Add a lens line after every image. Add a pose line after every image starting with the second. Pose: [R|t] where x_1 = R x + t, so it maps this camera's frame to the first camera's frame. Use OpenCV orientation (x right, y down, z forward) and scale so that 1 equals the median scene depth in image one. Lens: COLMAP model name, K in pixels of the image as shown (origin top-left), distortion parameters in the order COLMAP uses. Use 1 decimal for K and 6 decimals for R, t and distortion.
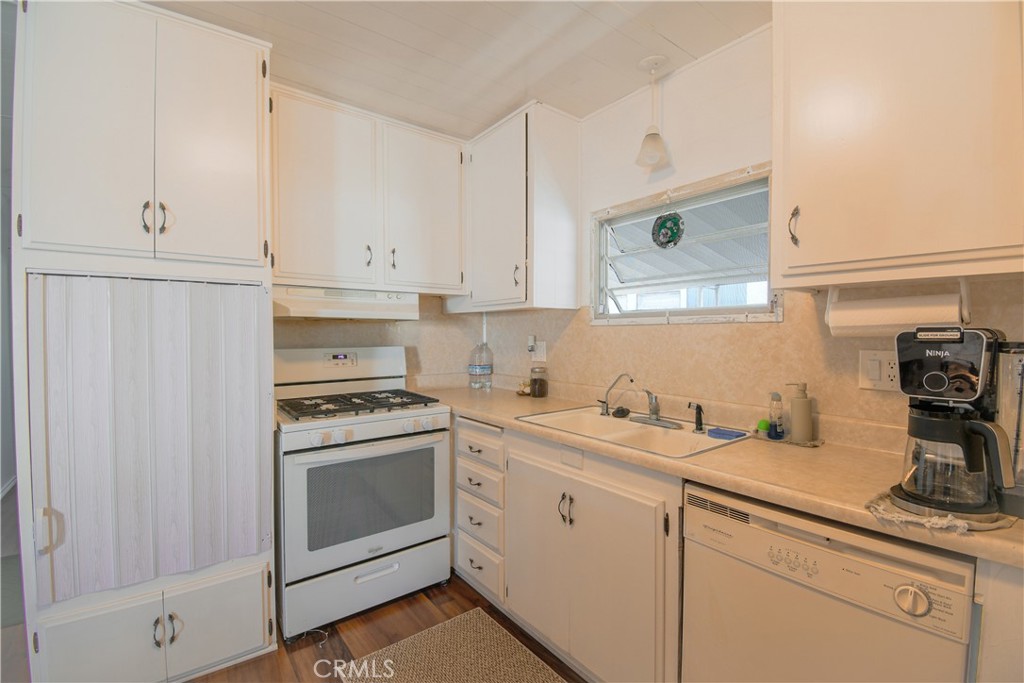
lens RADIAL K [[452.1, 0, 517.9], [0, 452.1, 344.7], [0, 0, 1]] dist [-0.015054, -0.004131]
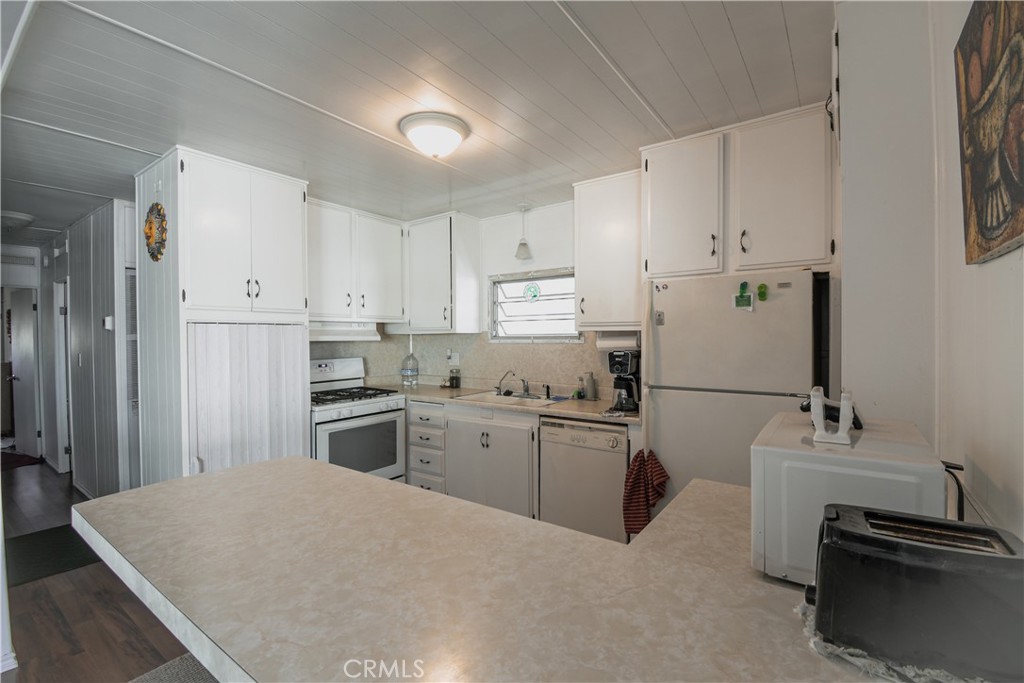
lens RADIAL K [[452.1, 0, 511.6], [0, 452.1, 342.5], [0, 0, 1]] dist [-0.015054, -0.004131]
pose [[0.963484, -0.011415, 0.267523, -0.243623], [0.014659, 0.999841, -0.010133, -0.032026], [-0.267365, 0.013685, 0.963498, -0.757024]]
